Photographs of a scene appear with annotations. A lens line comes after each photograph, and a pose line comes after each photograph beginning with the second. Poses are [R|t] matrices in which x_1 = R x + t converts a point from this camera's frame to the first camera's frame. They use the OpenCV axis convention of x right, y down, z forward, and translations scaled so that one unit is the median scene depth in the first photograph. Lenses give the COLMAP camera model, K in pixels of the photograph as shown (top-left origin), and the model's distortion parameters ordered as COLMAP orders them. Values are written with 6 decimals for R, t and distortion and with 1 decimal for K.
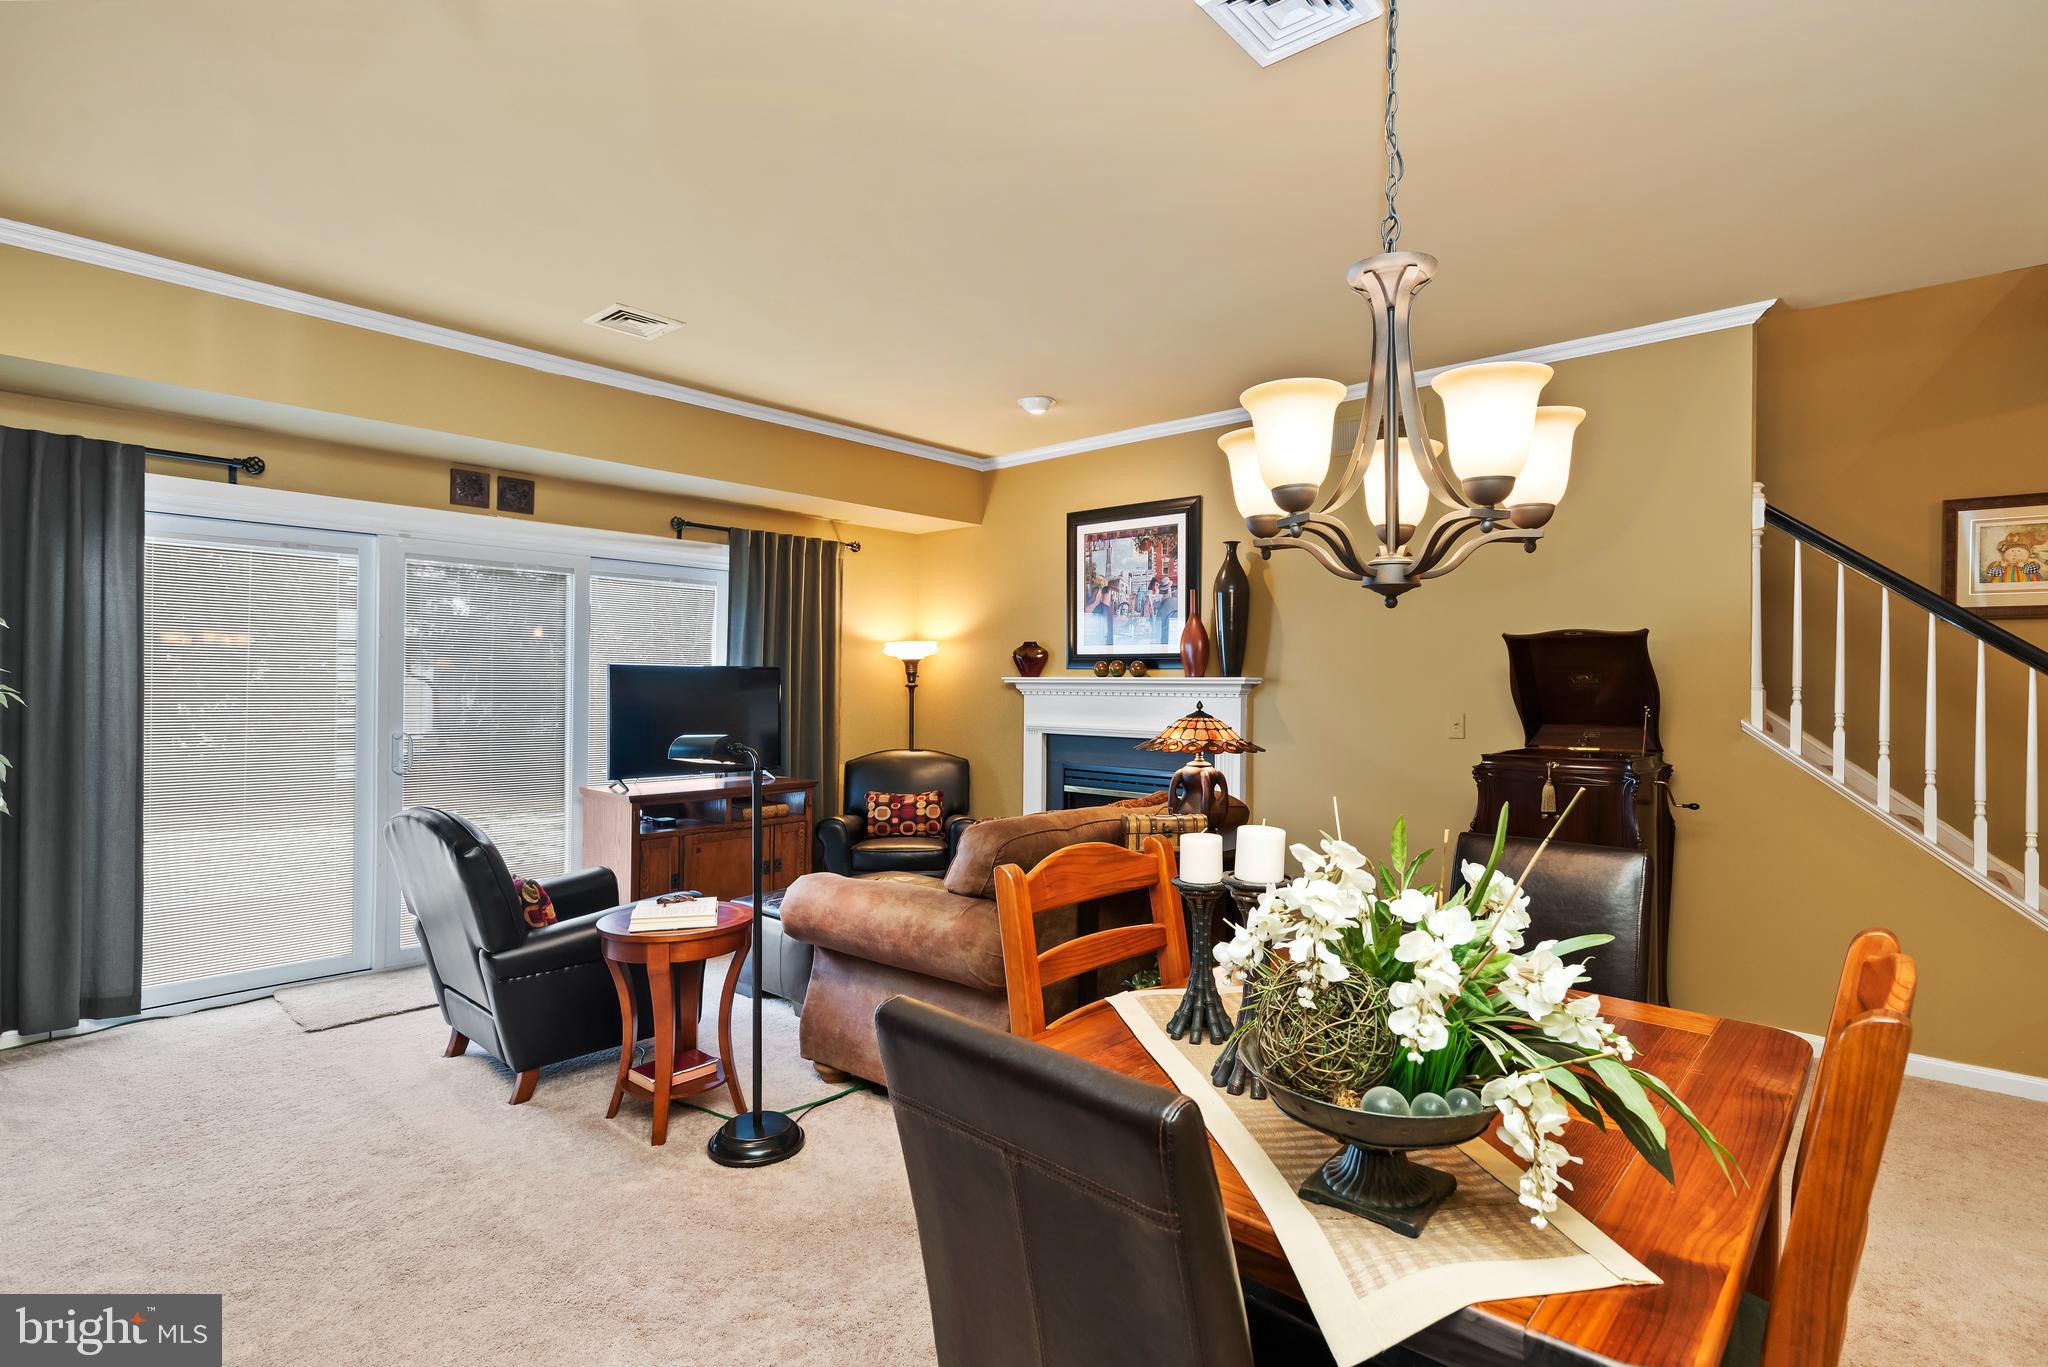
lens RADIAL K [[1002.9, 0, 1049.4], [0, 1002.9, 659.4], [0, 0, 1]] dist [0.001159, 0.000248]
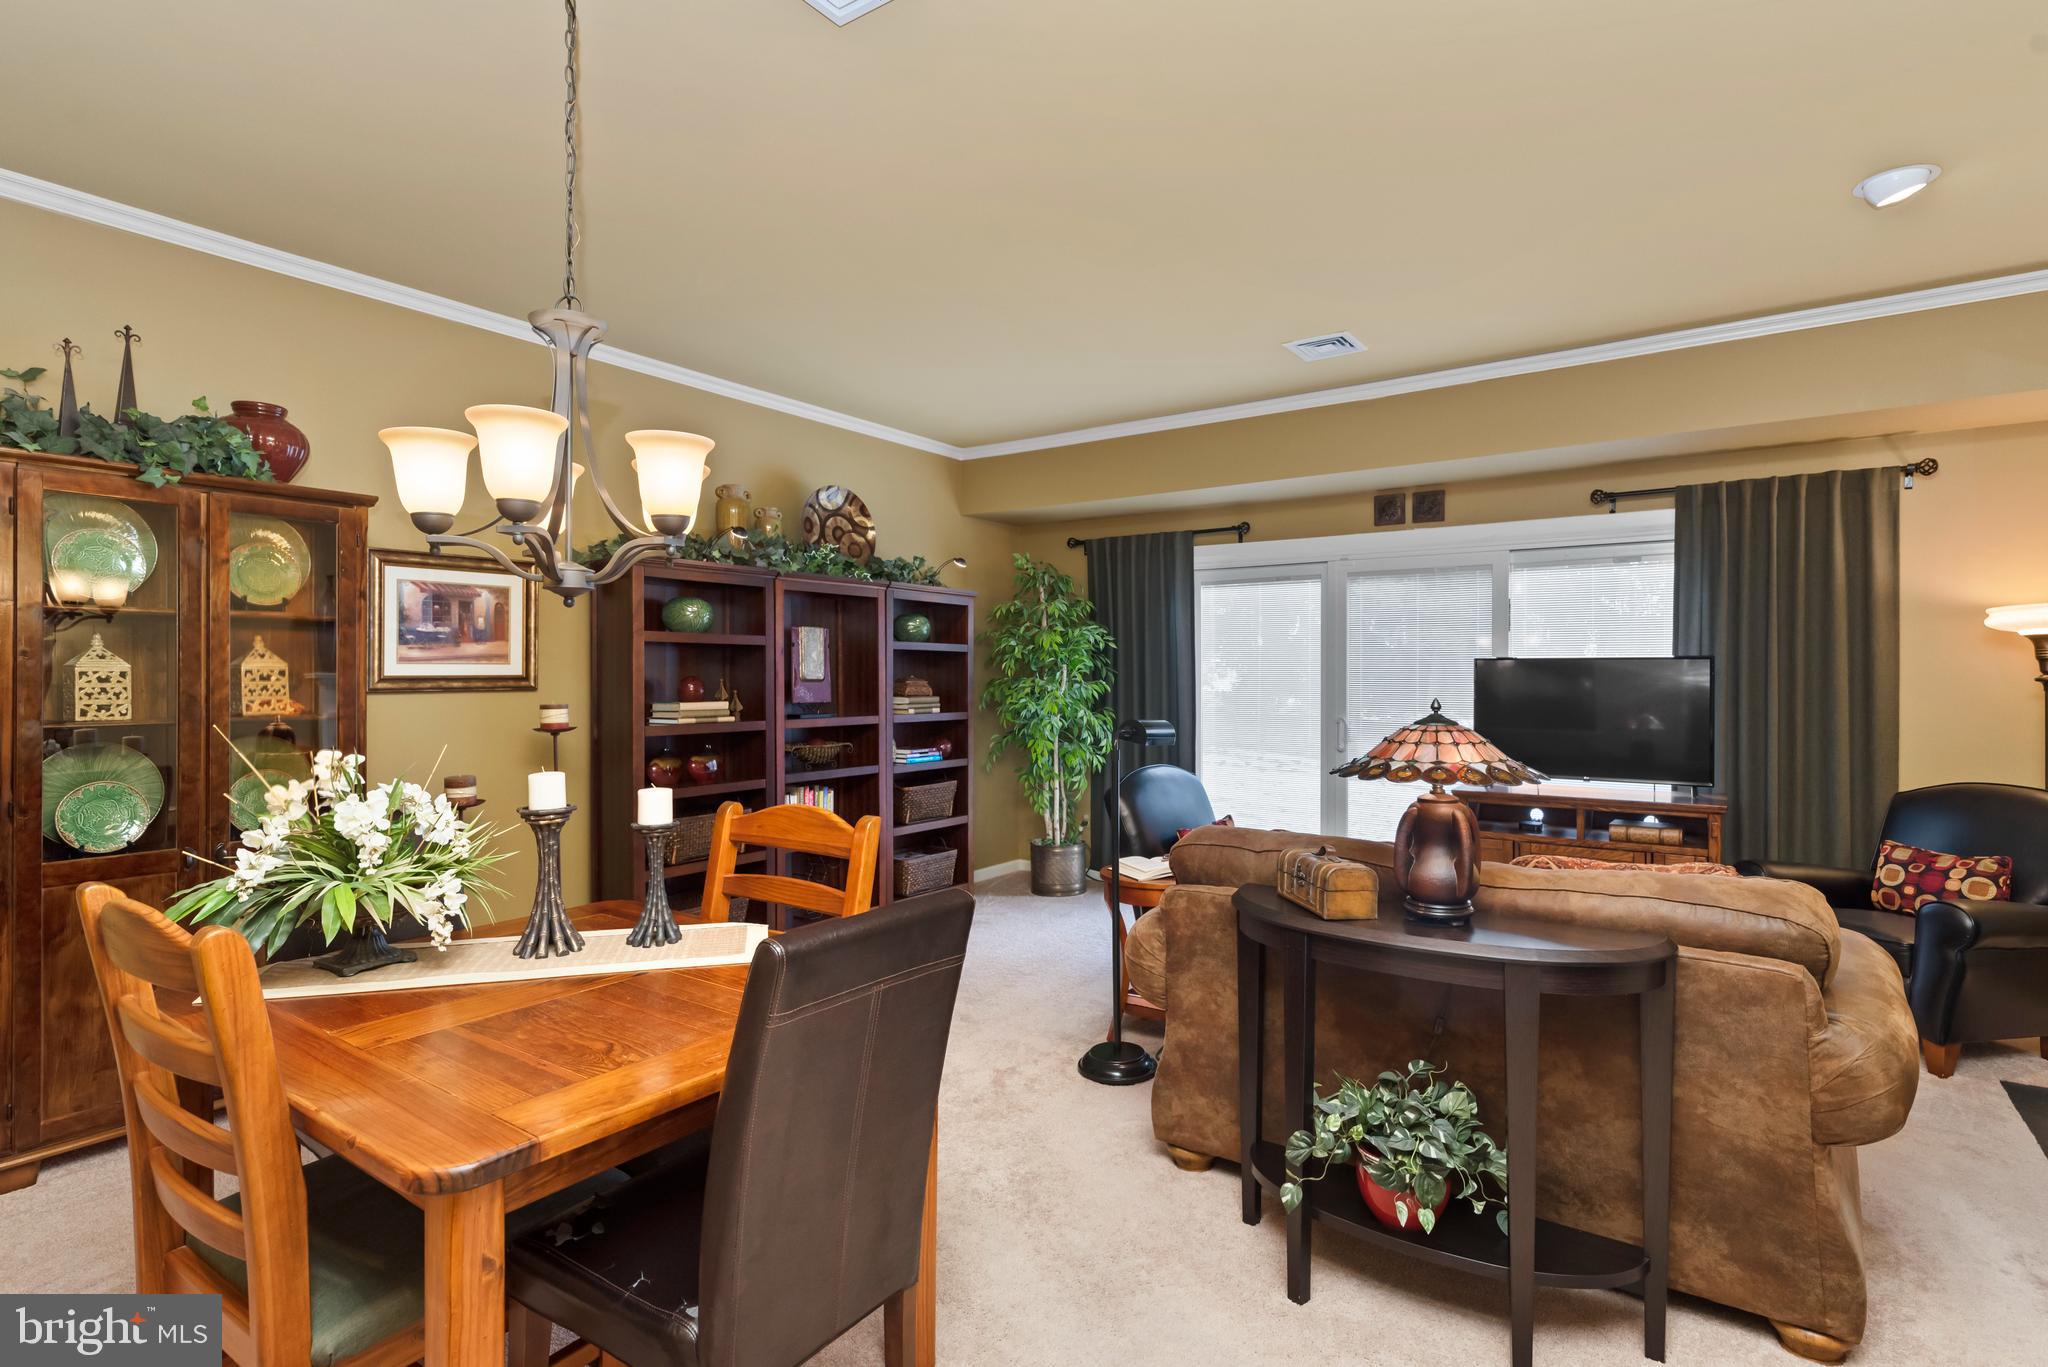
lens RADIAL K [[978.7, 0, 1055.2], [0, 978.7, 684.8], [0, 0, 1]] dist [-0.003669, -0.000888]
pose [[0.115892, 0.000190, -0.993262, 0.413881], [0.025362, 0.999673, 0.003150, 0.014473], [0.992938, -0.025556, 0.115849, 0.403229]]
